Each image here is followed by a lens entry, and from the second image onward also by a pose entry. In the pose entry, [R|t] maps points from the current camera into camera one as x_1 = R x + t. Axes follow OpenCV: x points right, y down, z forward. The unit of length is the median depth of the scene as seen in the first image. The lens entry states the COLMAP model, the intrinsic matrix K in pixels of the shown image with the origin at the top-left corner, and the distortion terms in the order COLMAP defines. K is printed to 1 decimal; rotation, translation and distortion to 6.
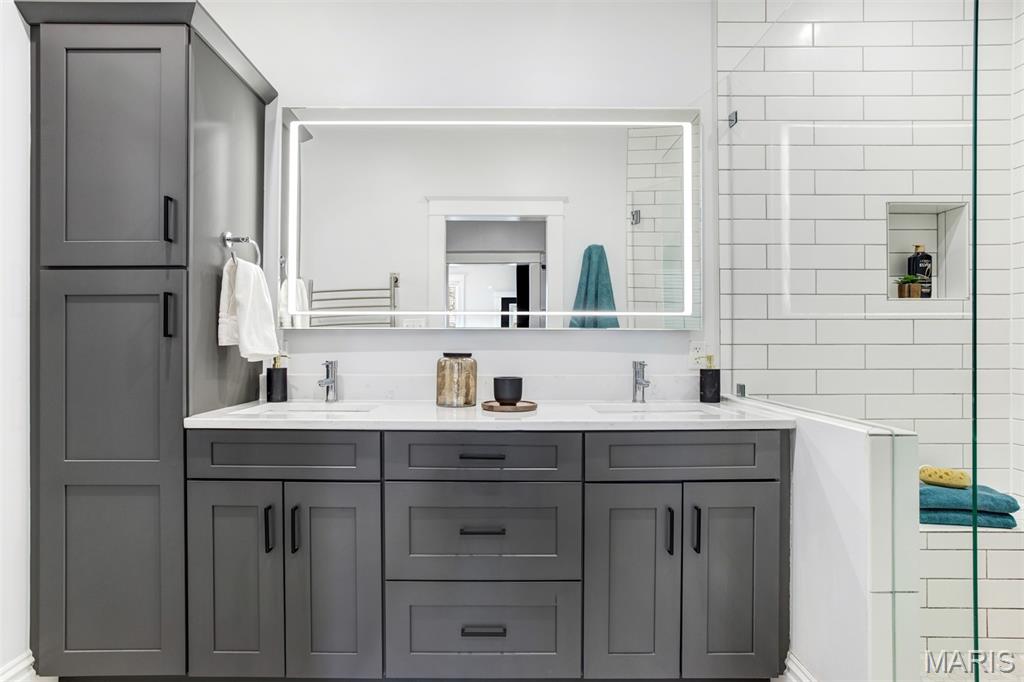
lens RADIAL K [[518.1, 0, 493.6], [0, 518.1, 345.1], [0, 0, 1]] dist [-0.058365, 0.039243]
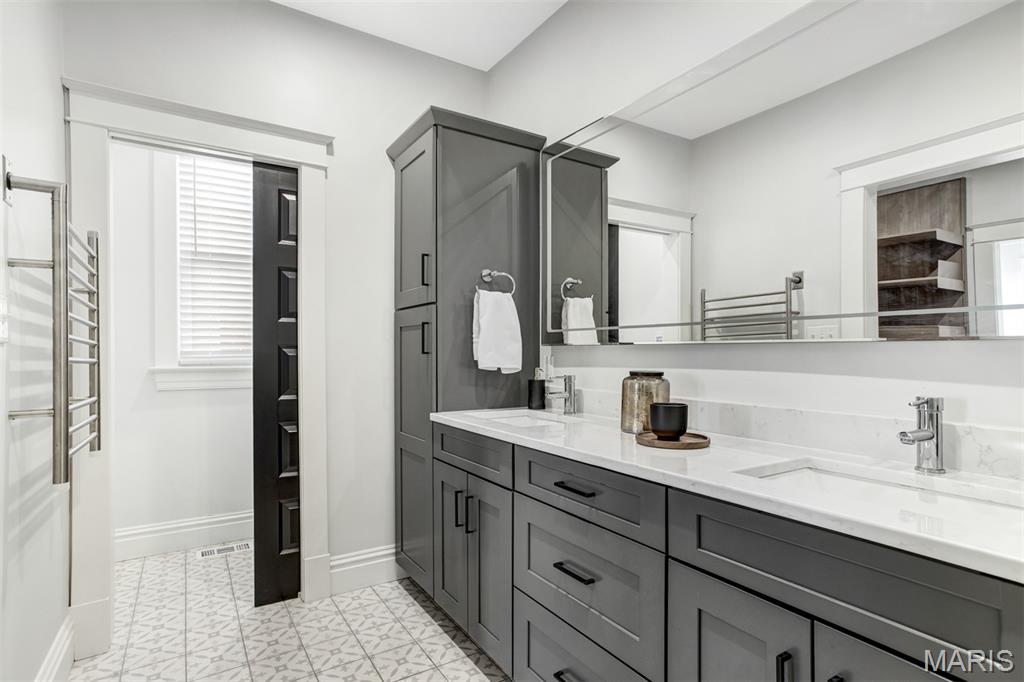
lens RADIAL K [[516.6, 0, 508.3], [0, 516.6, 354.8], [0, 0, 1]] dist [-0.055572, 0.084624]
pose [[0.528519, 0.003458, -0.848914, 0.552083], [-0.002445, 0.999994, 0.002551, -0.014339], [0.848918, 0.000728, 0.528525, 0.354852]]
